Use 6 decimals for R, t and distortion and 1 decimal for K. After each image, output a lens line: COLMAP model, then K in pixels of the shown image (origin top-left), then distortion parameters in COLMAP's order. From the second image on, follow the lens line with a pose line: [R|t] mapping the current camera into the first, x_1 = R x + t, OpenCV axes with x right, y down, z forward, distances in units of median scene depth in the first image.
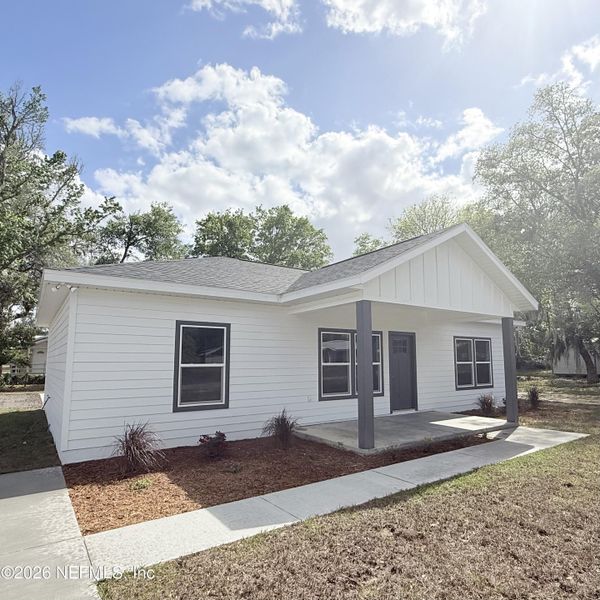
lens RADIAL K [[388.9, 0, 304.9], [0, 388.9, 305.4], [0, 0, 1]] dist [0.000297, -0.001689]
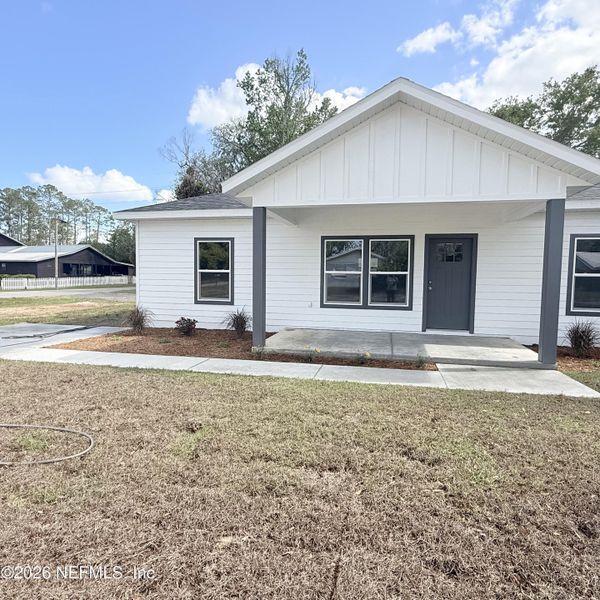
lens RADIAL K [[388.9, 0, 302.3], [0, 388.9, 296.0], [0, 0, 1]] dist [0.000297, -0.001689]
pose [[0.668328, 0.052132, -0.742038, 0.763186], [0.089488, 0.984662, 0.149776, 0.056731], [0.738464, -0.166503, 0.653412, 0.293263]]
